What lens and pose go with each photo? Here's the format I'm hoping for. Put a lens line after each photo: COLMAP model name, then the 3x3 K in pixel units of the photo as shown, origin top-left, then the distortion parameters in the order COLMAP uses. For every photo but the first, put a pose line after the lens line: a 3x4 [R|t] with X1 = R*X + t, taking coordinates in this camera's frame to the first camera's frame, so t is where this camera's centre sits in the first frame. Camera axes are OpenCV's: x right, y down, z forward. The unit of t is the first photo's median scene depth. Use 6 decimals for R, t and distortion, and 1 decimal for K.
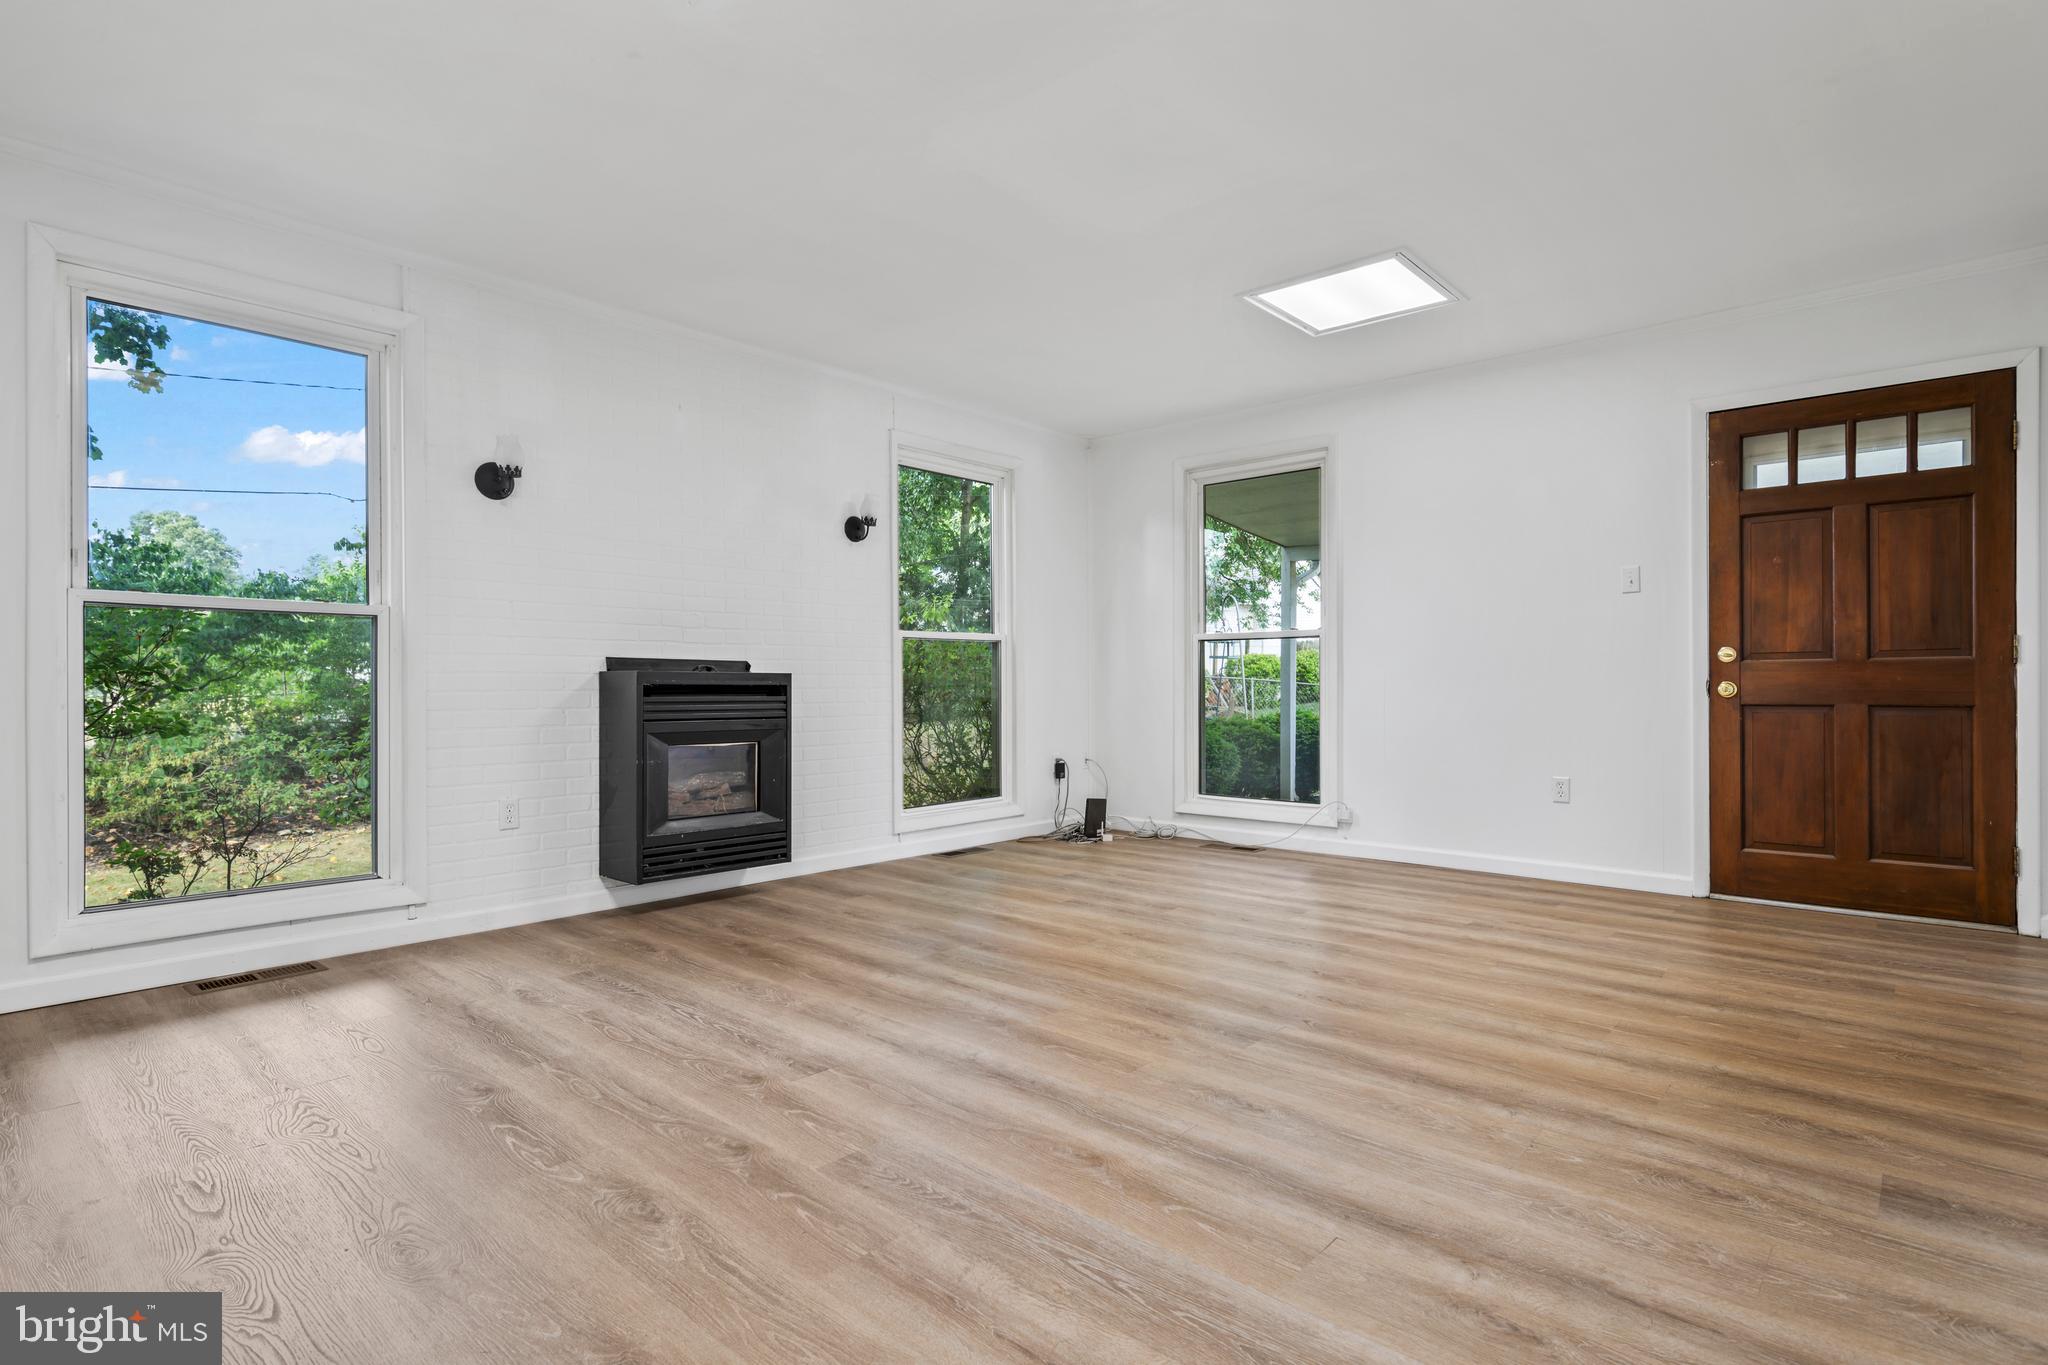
lens RADIAL K [[1019.8, 0, 1015.1], [0, 1019.8, 686.4], [0, 0, 1]] dist [-0.005722, -0.000249]
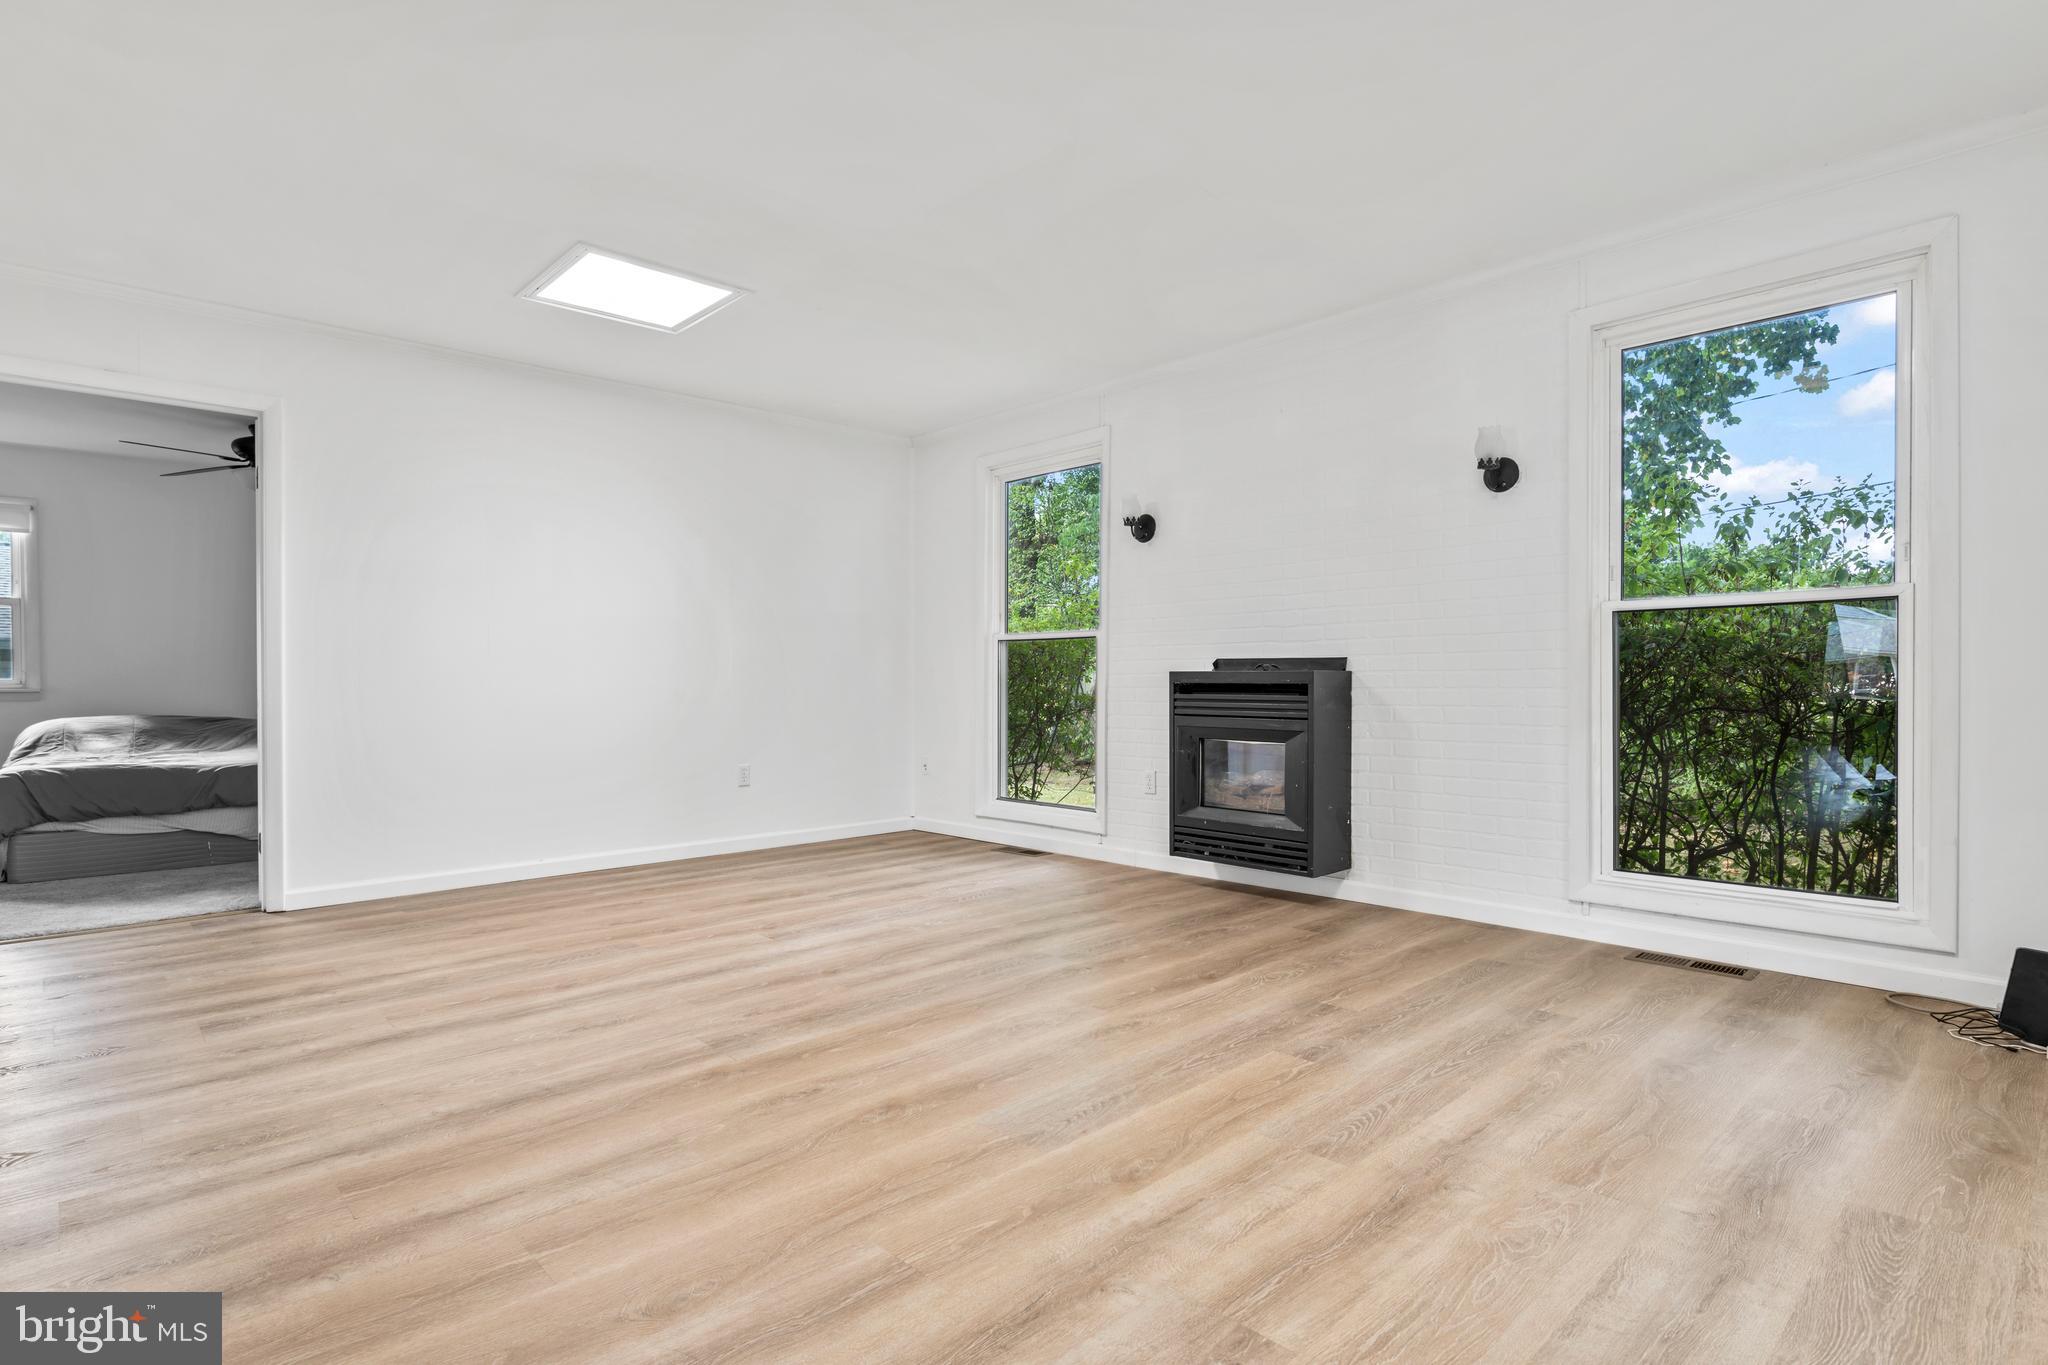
lens RADIAL K [[1031.7, 0, 1019.1], [0, 1031.7, 681.5], [0, 0, 1]] dist [0.003402, -0.000564]
pose [[-0.087190, 0.001898, -0.996190, 1.191242], [0.002513, 0.999995, 0.001685, -0.009705], [0.996189, -0.002356, -0.087194, 1.358138]]
